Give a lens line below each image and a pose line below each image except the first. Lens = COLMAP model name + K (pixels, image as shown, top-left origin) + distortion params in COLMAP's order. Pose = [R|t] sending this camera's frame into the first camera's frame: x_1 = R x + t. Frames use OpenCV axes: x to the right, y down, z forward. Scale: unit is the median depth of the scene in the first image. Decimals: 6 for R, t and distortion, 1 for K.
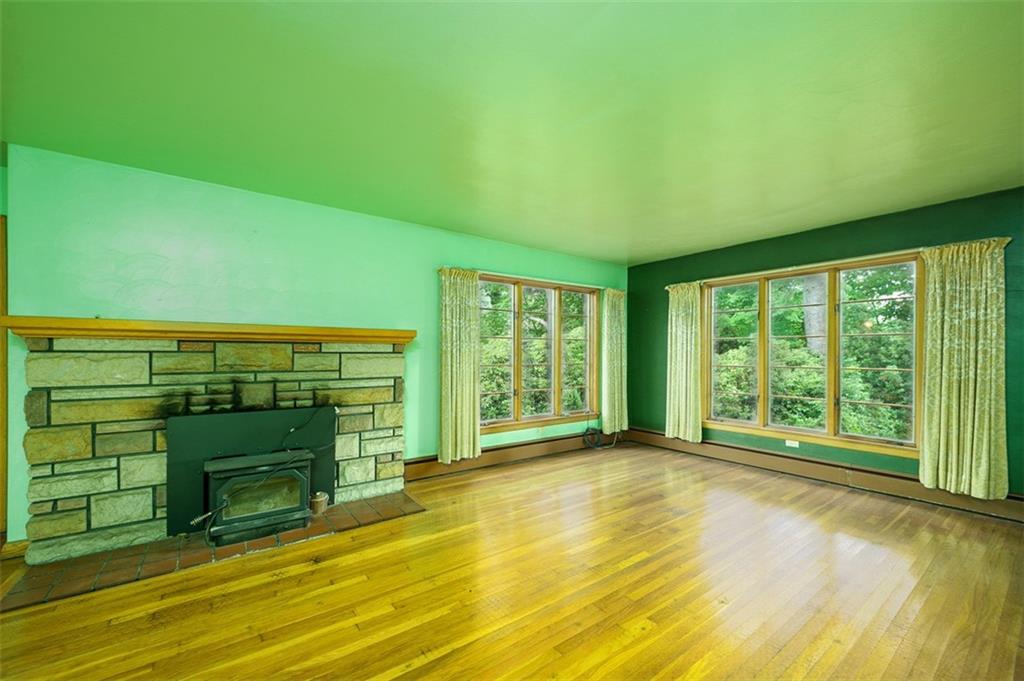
lens RADIAL K [[419.2, 0, 509.0], [0, 419.2, 350.2], [0, 0, 1]] dist [-0.003797, 0.000506]
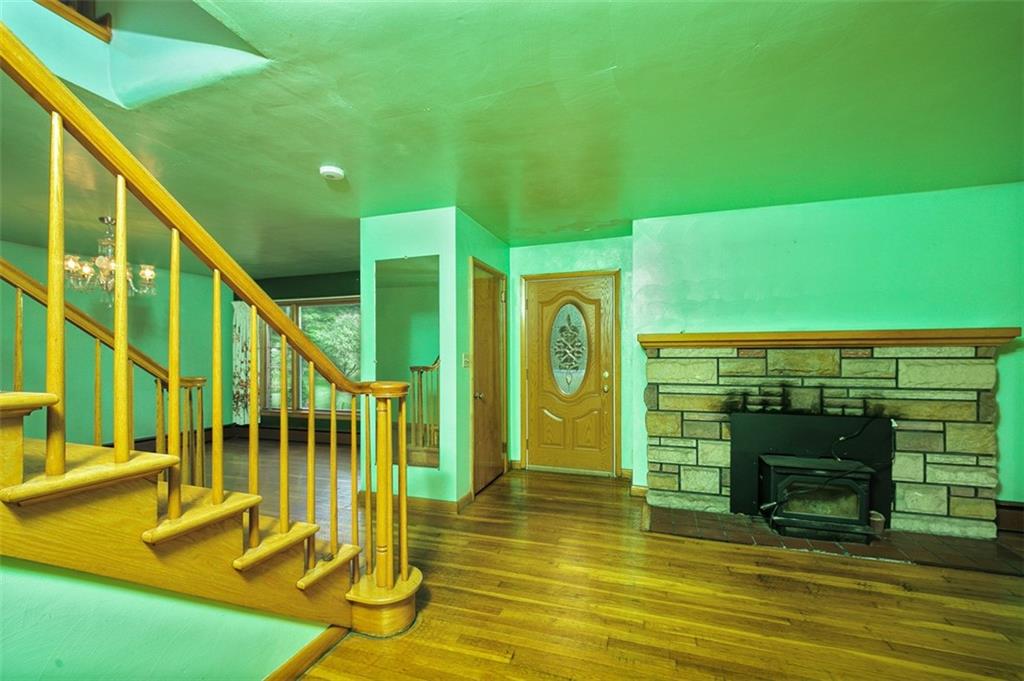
lens RADIAL K [[419.2, 0, 511.9], [0, 419.2, 355.9], [0, 0, 1]] dist [-0.003797, 0.000506]
pose [[0.583412, -0.006996, -0.812146, -0.207435], [0.007415, 0.999967, -0.003288, -0.002146], [0.812142, -0.004104, 0.583445, -0.205530]]
